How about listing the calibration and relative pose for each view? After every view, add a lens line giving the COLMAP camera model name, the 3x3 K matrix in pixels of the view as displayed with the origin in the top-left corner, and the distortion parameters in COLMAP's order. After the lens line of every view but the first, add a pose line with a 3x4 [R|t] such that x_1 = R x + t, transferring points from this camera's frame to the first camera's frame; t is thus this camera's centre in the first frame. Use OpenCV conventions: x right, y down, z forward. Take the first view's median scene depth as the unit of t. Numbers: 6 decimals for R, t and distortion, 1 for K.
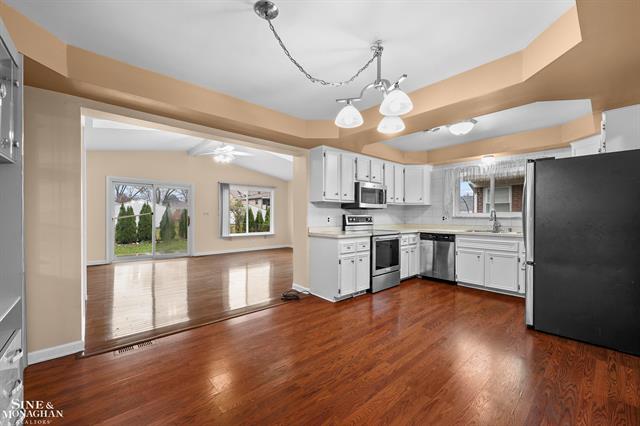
lens RADIAL K [[254.8, 0, 319.8], [0, 254.8, 217.5], [0, 0, 1]] dist [0.000988, 0.000122]
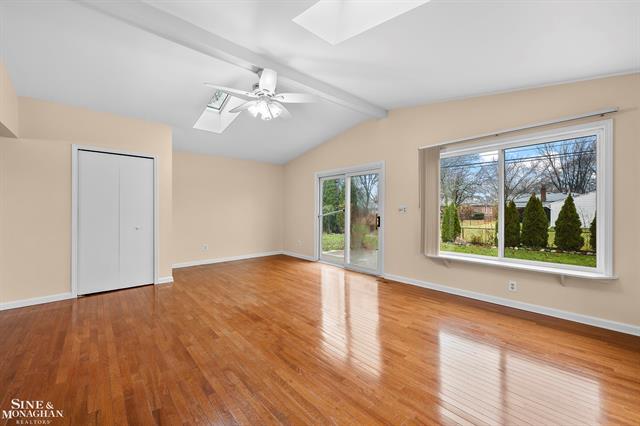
lens RADIAL K [[254.8, 0, 319.8], [0, 254.8, 217.5], [0, 0, 1]] dist [0.000988, 0.000122]
pose [[-0.004318, 0.016890, -0.999848, 0.194621], [-0.006182, 0.999838, 0.016916, -0.009208], [0.999972, 0.006254, -0.004213, 1.393650]]
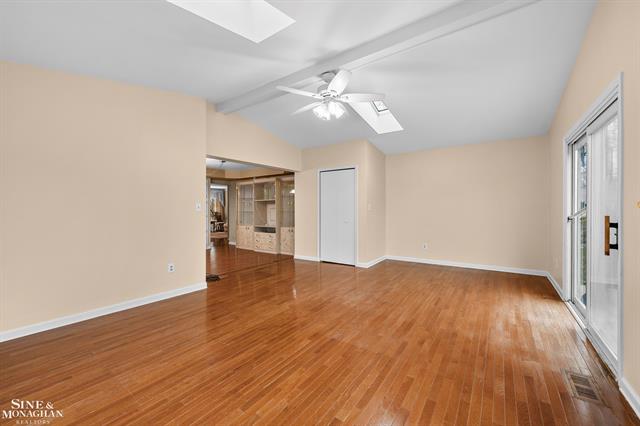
lens RADIAL K [[253.3, 0, 318.8], [0, 253.3, 213.1], [0, 0, 1]] dist [-0.001649, 0.000095]
pose [[-0.975068, 0.004422, -0.221862, -0.290282], [-0.000456, 0.999759, 0.021932, -0.020218], [0.221905, 0.021486, -0.974831, 1.895042]]
